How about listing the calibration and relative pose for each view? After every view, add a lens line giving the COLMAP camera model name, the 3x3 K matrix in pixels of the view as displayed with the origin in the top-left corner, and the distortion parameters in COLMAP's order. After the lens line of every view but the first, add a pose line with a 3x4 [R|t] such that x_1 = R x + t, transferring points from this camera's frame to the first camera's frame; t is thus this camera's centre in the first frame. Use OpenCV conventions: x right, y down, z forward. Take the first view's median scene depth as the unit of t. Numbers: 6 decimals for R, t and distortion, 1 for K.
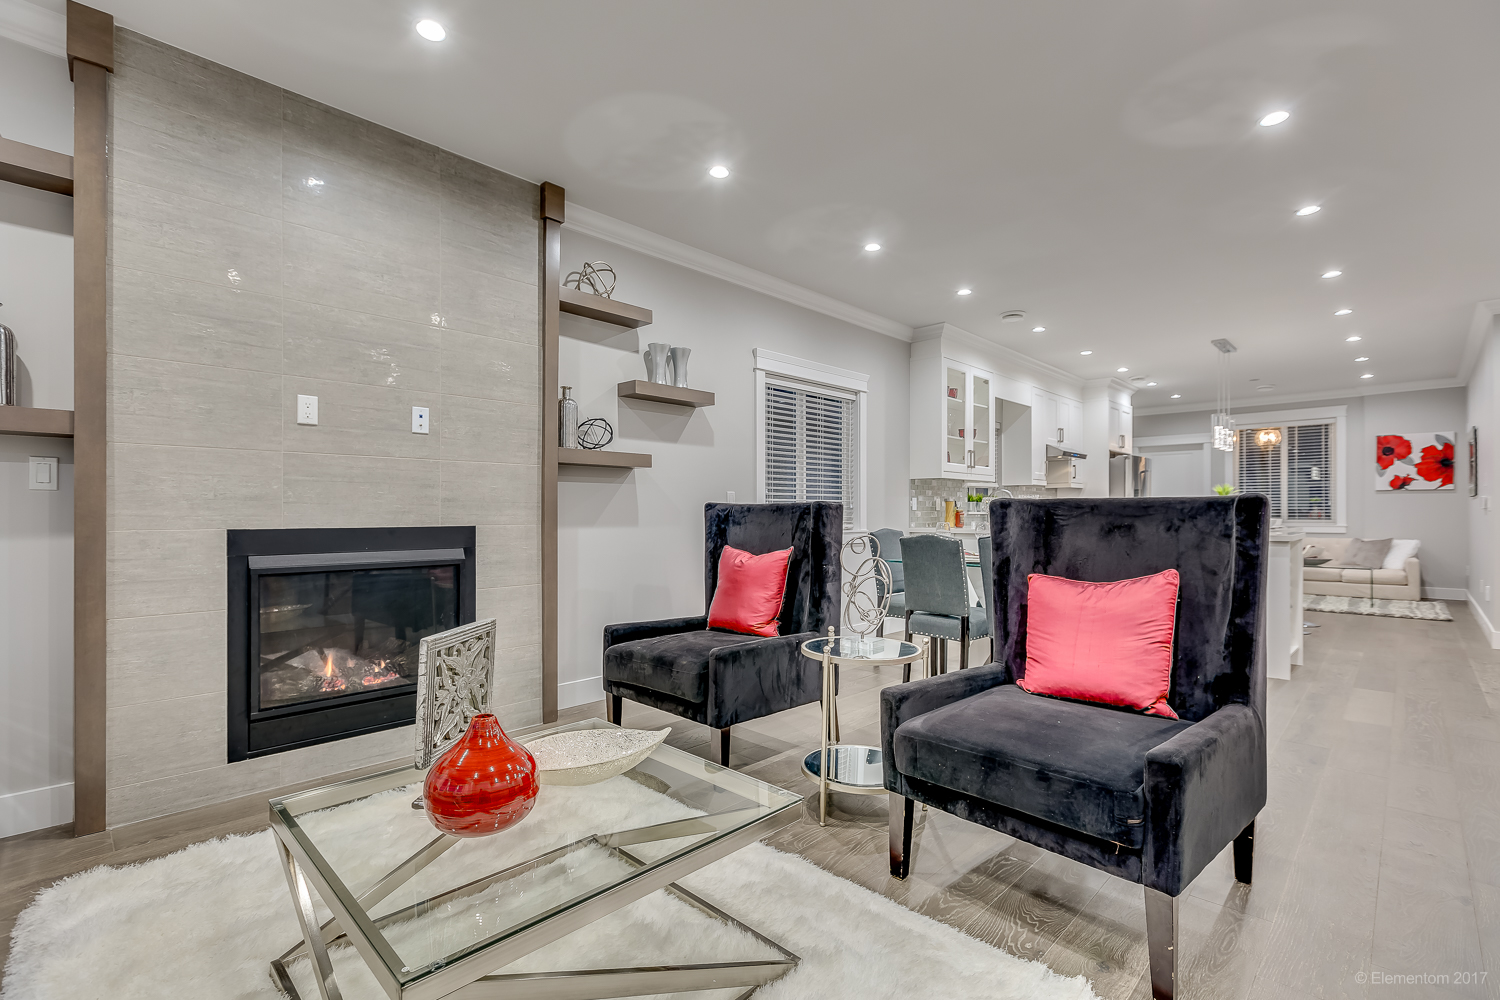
lens RADIAL K [[678.2, 0, 753.3], [0, 678.2, 514.1], [0, 0, 1]] dist [0.001340, -0.000435]
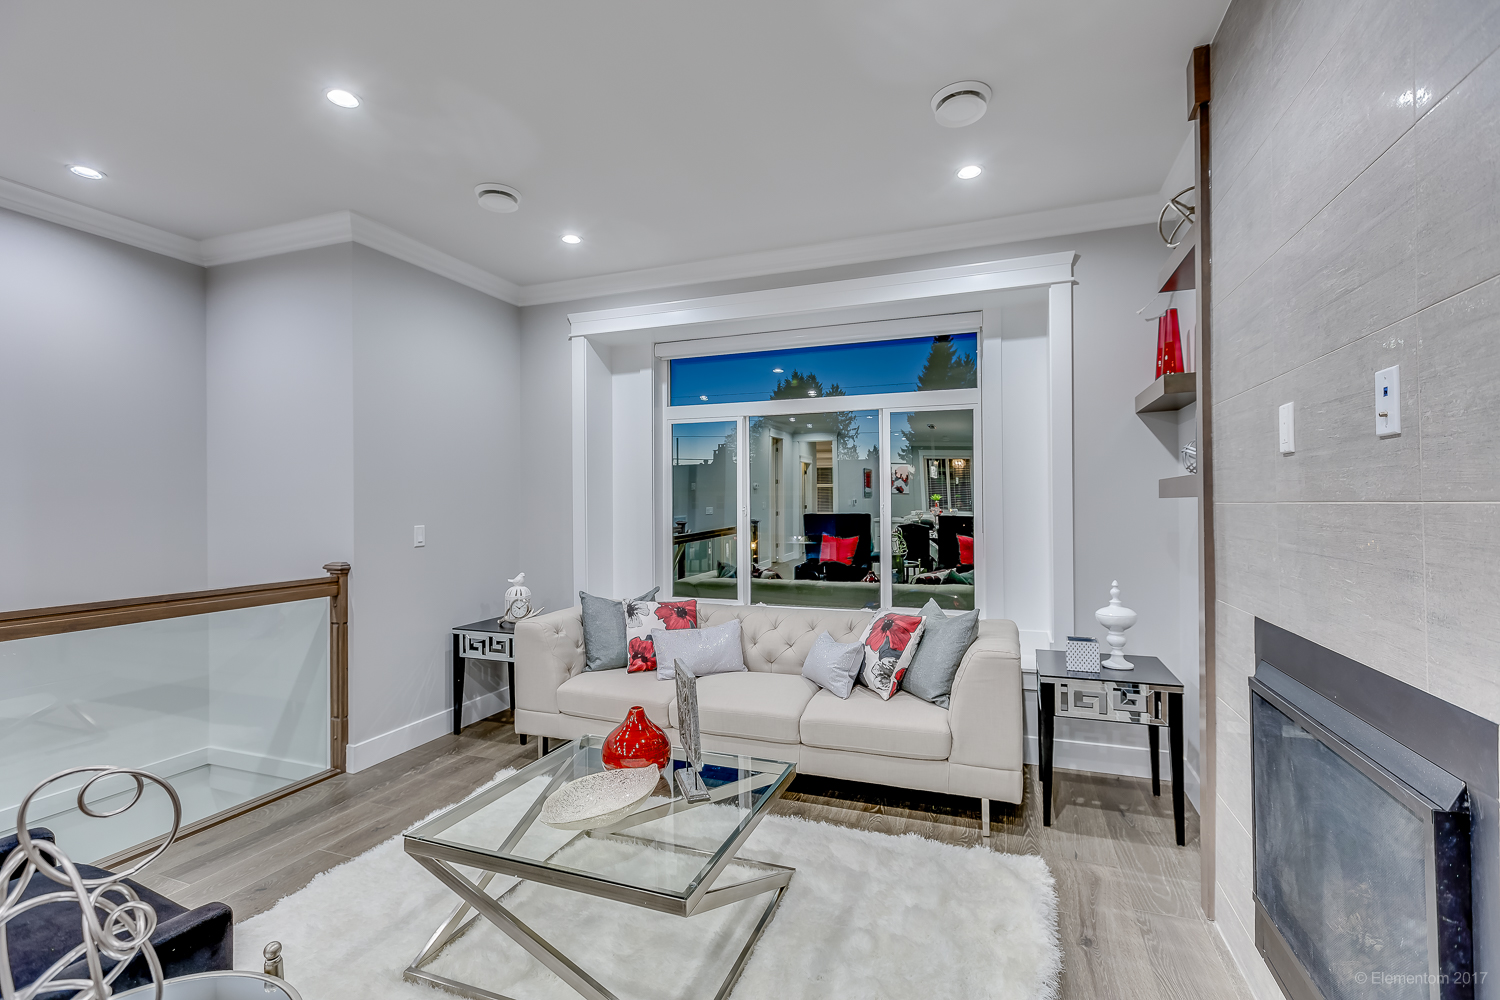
lens RADIAL K [[671.3, 0, 756.3], [0, 671.3, 505.9], [0, 0, 1]] dist [-0.002145, -0.001216]
pose [[-0.913775, 0.007049, -0.406160, -0.005198], [0.005966, 0.999974, 0.003932, -0.039795], [0.406177, 0.001170, -0.913794, 0.575163]]
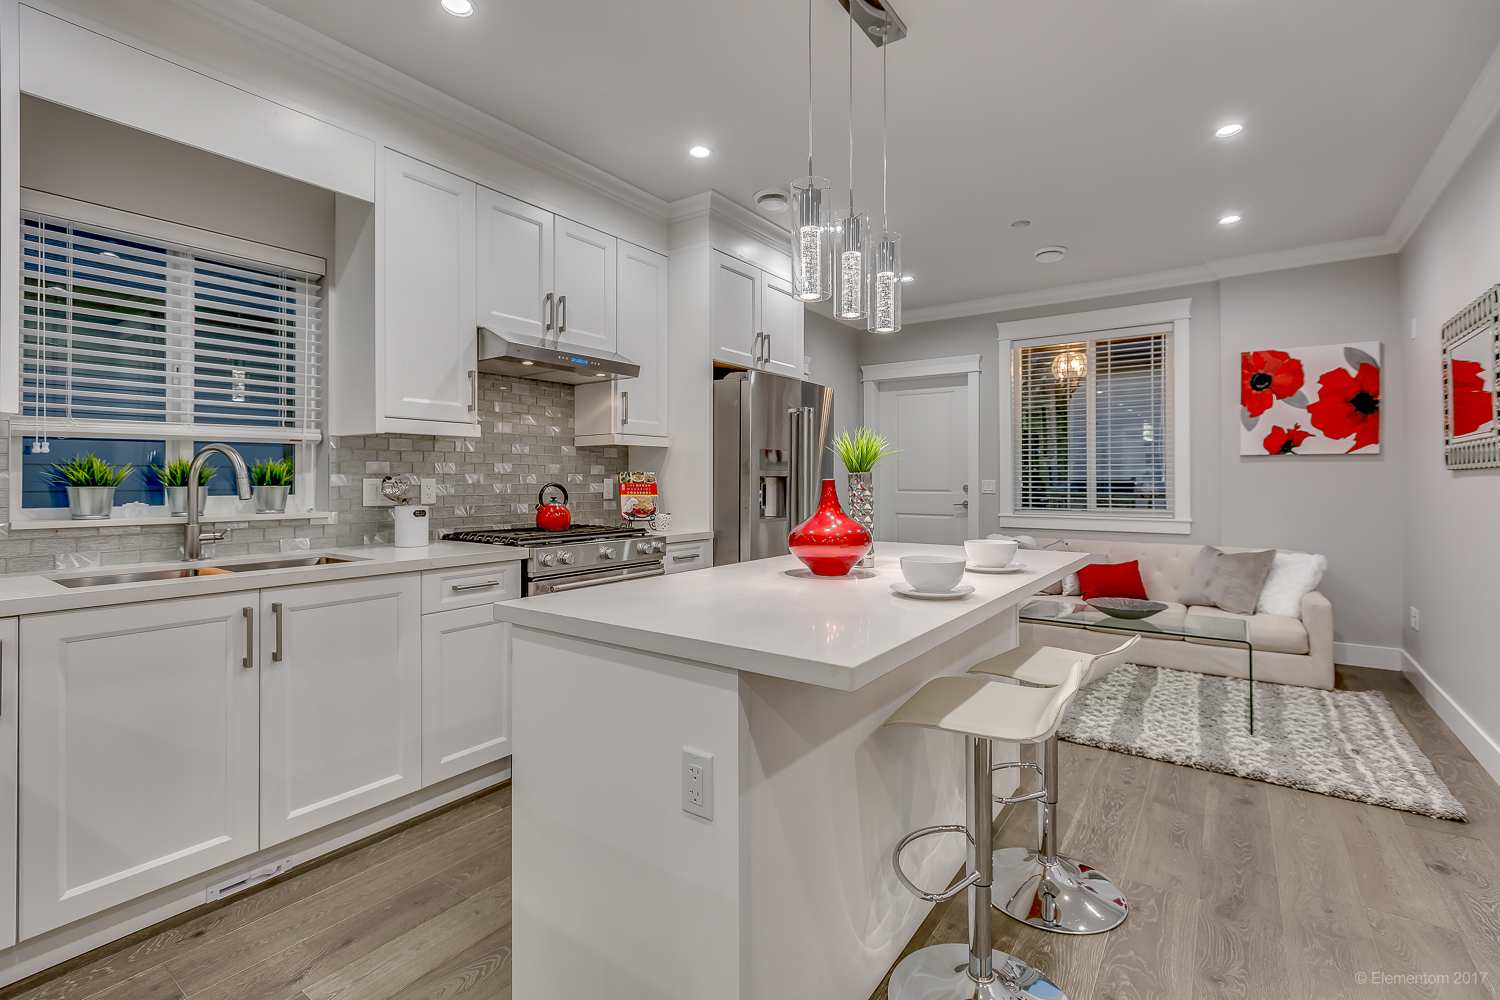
lens RADIAL K [[678.4, 0, 749.1], [0, 678.4, 475.1], [0, 0, 1]] dist [-0.000066, 0.000075]
pose [[0.988740, 0.000417, 0.149642, 0.646482], [0.000491, 0.999982, -0.006031, -0.023521], [-0.149642, 0.006036, 0.988722, 0.753536]]
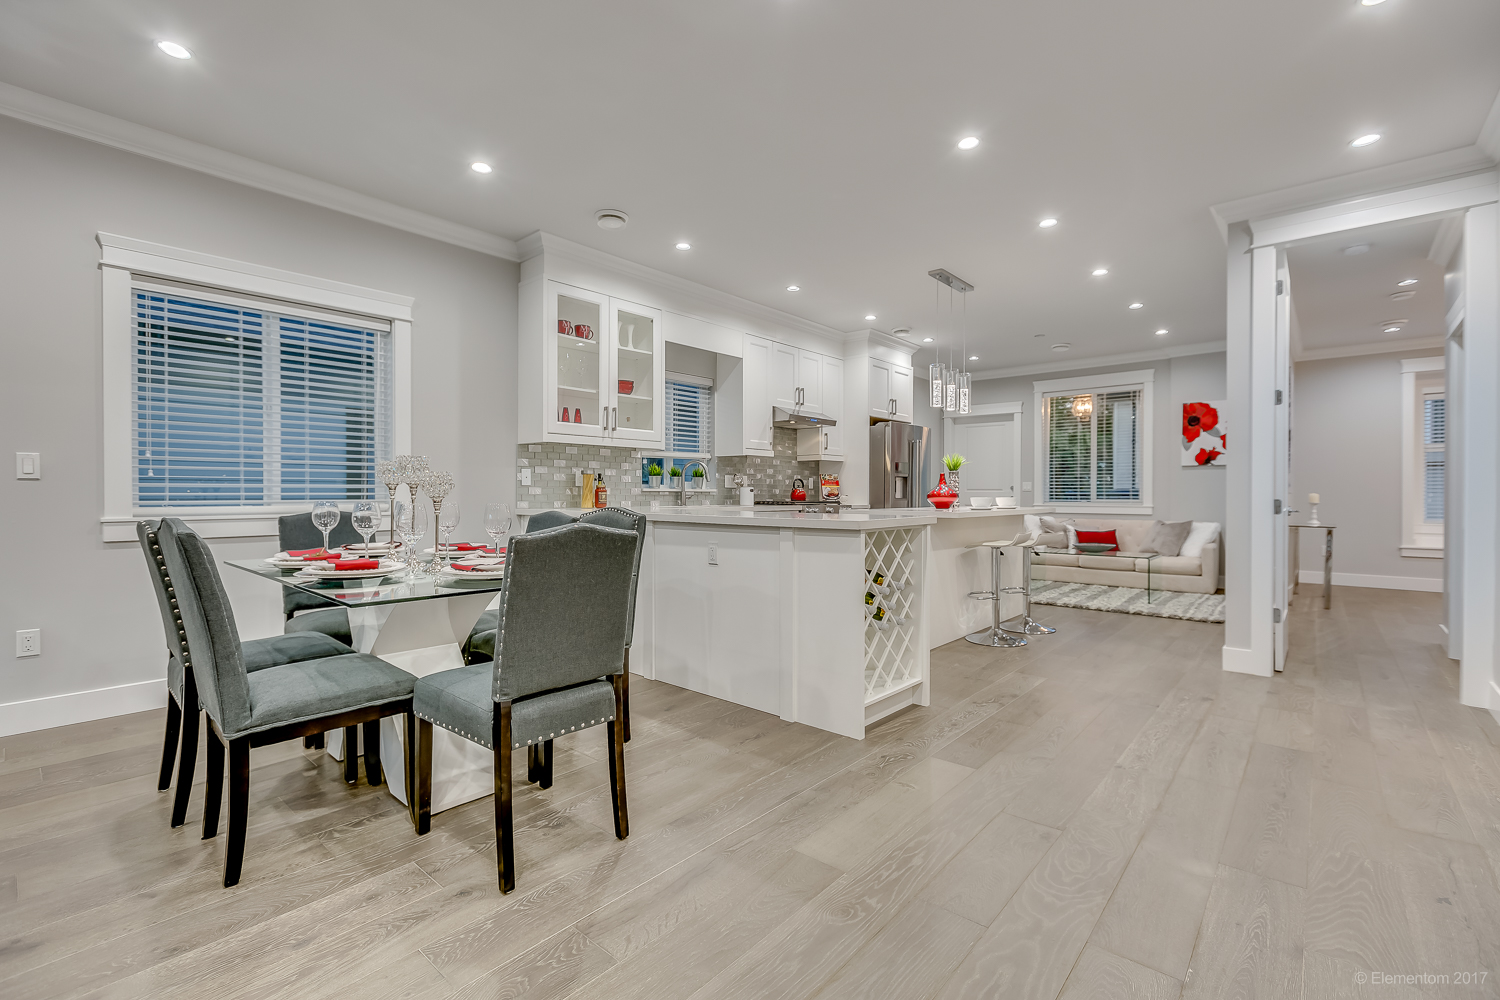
lens RADIAL K [[658.8, 0, 750.0], [0, 658.8, 500.0], [0, 0, 1]] dist [-0.000237, 0.000353]
pose [[0.998658, 0.001784, 0.051767, 0.448643], [-0.002295, 0.999949, 0.009809, 0.002965], [-0.051747, -0.009914, 0.998611, 0.253634]]
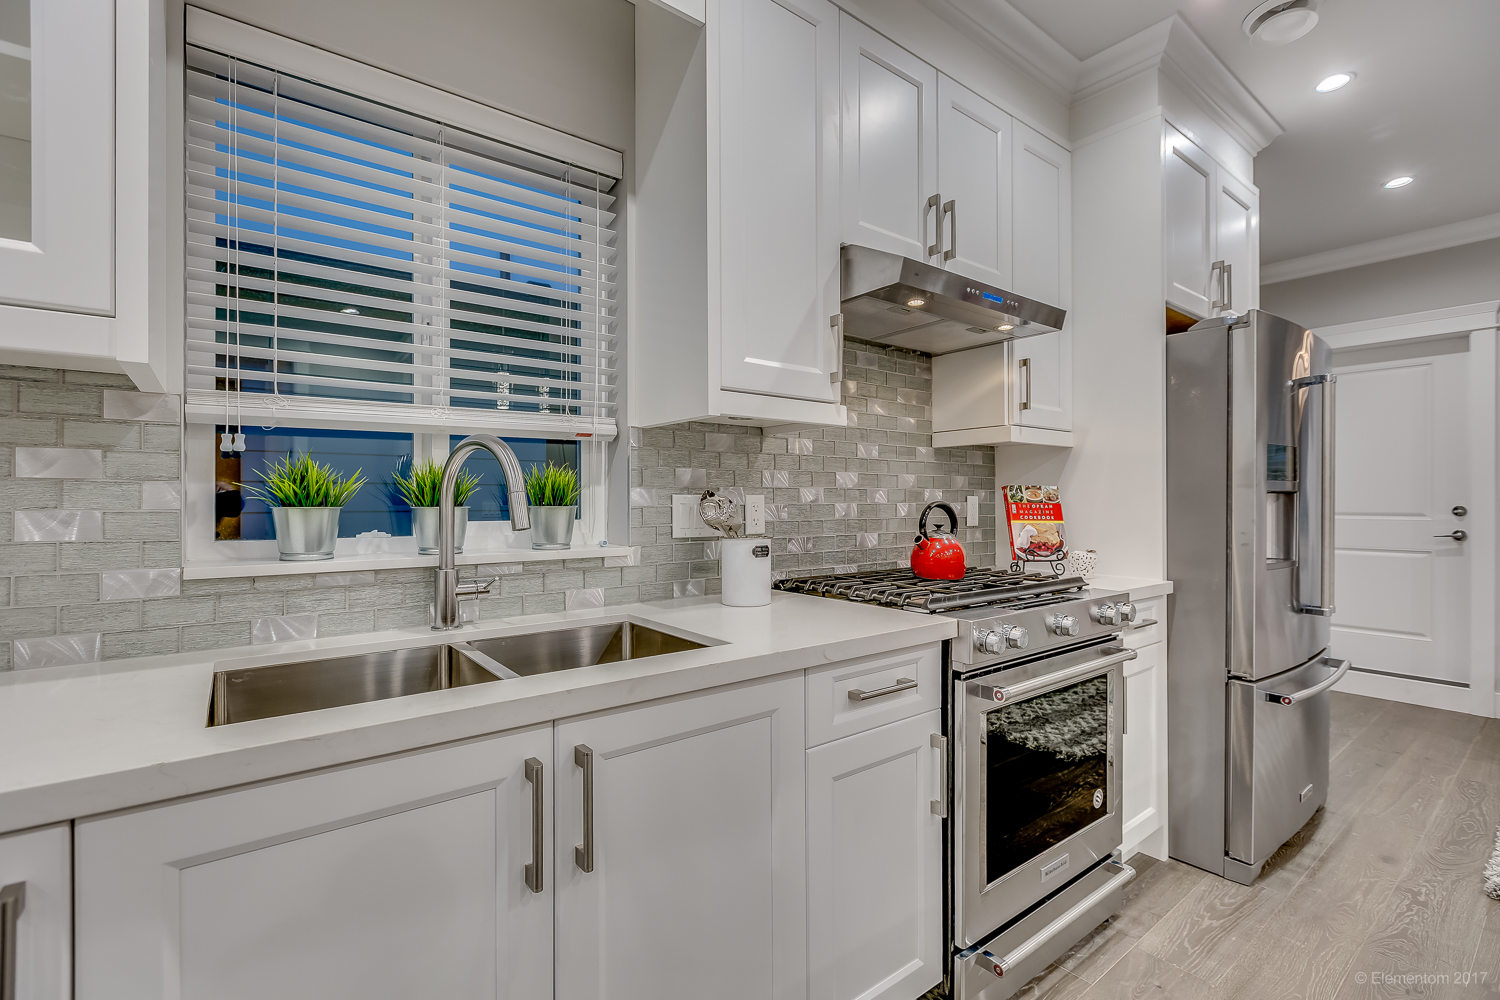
lens RADIAL K [[673.6, 0, 747.3], [0, 673.6, 498.5], [0, 0, 1]] dist [-0.002063, -0.000052]
pose [[0.989907, -0.001652, -0.141707, 0.533883], [0.001362, 0.999997, -0.002145, -0.021836], [0.141710, 0.001931, 0.989906, 0.955028]]
